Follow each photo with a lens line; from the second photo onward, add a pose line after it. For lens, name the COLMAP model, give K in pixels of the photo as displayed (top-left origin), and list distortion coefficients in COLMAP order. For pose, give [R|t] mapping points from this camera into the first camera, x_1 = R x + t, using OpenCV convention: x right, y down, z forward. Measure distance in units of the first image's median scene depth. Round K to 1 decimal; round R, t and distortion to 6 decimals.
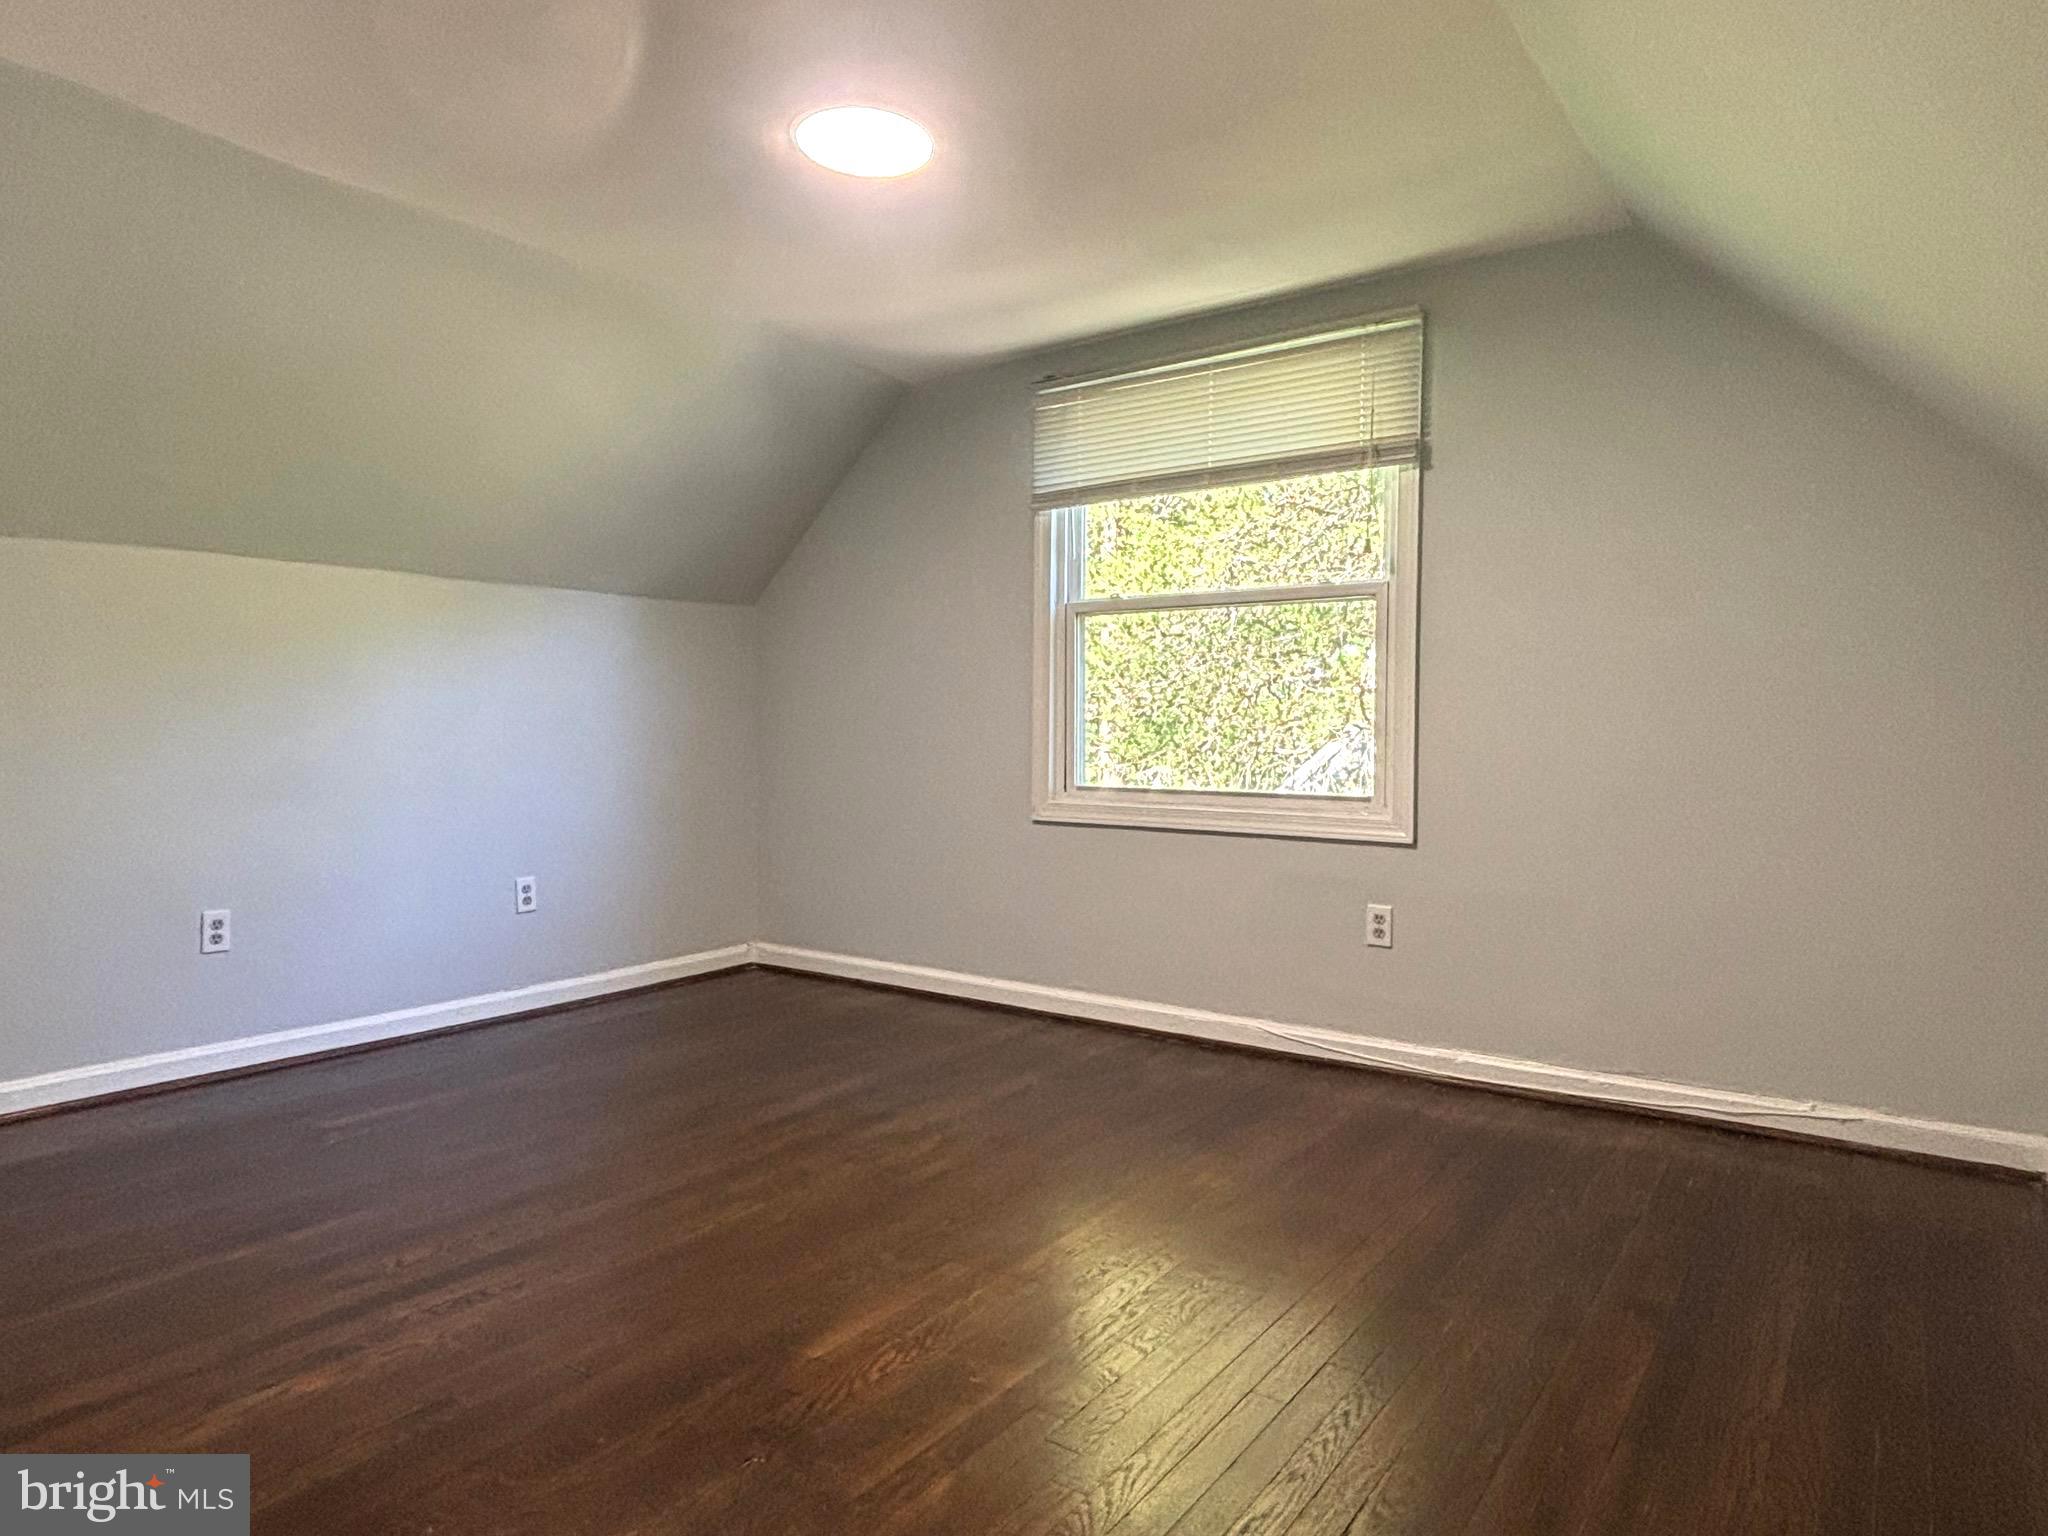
lens RADIAL K [[1253.6, 0, 1015.5], [0, 1253.6, 761.9], [0, 0, 1]] dist [-0.030182, -0.002939]
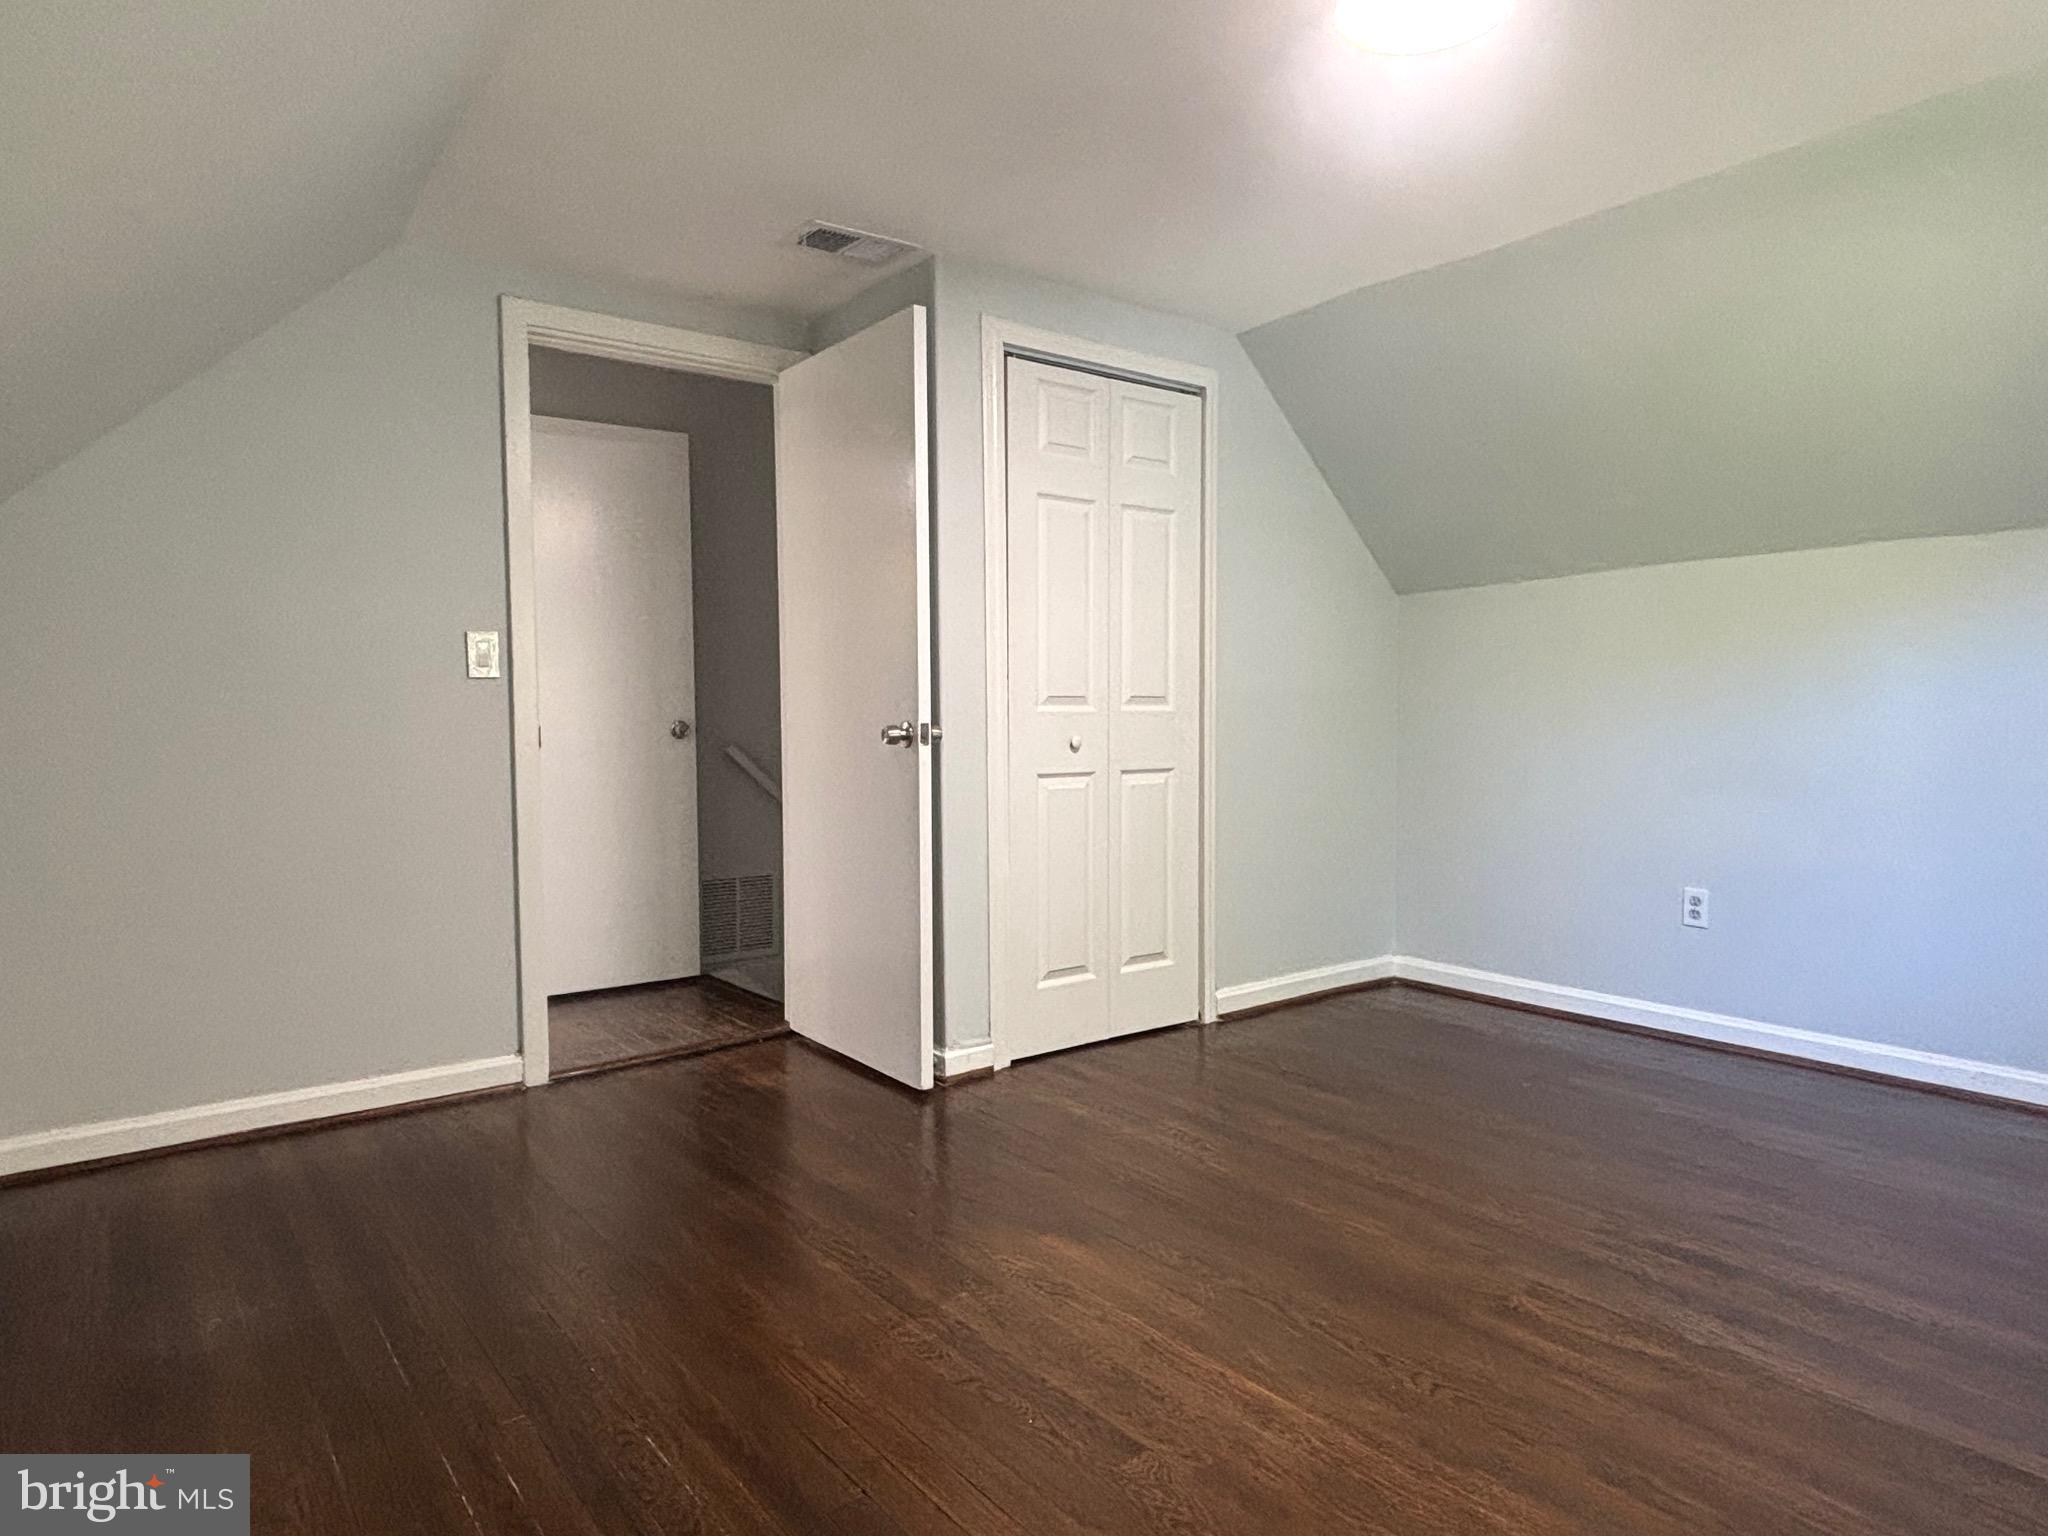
lens RADIAL K [[1210.4, 0, 1019.0], [0, 1210.4, 767.8], [0, 0, 1]] dist [0.002617, 0.000039]
pose [[-0.301232, 0.038035, -0.952792, 0.541048], [-0.019045, 0.998765, 0.045891, -0.023600], [0.953361, 0.031970, -0.300136, 0.738852]]
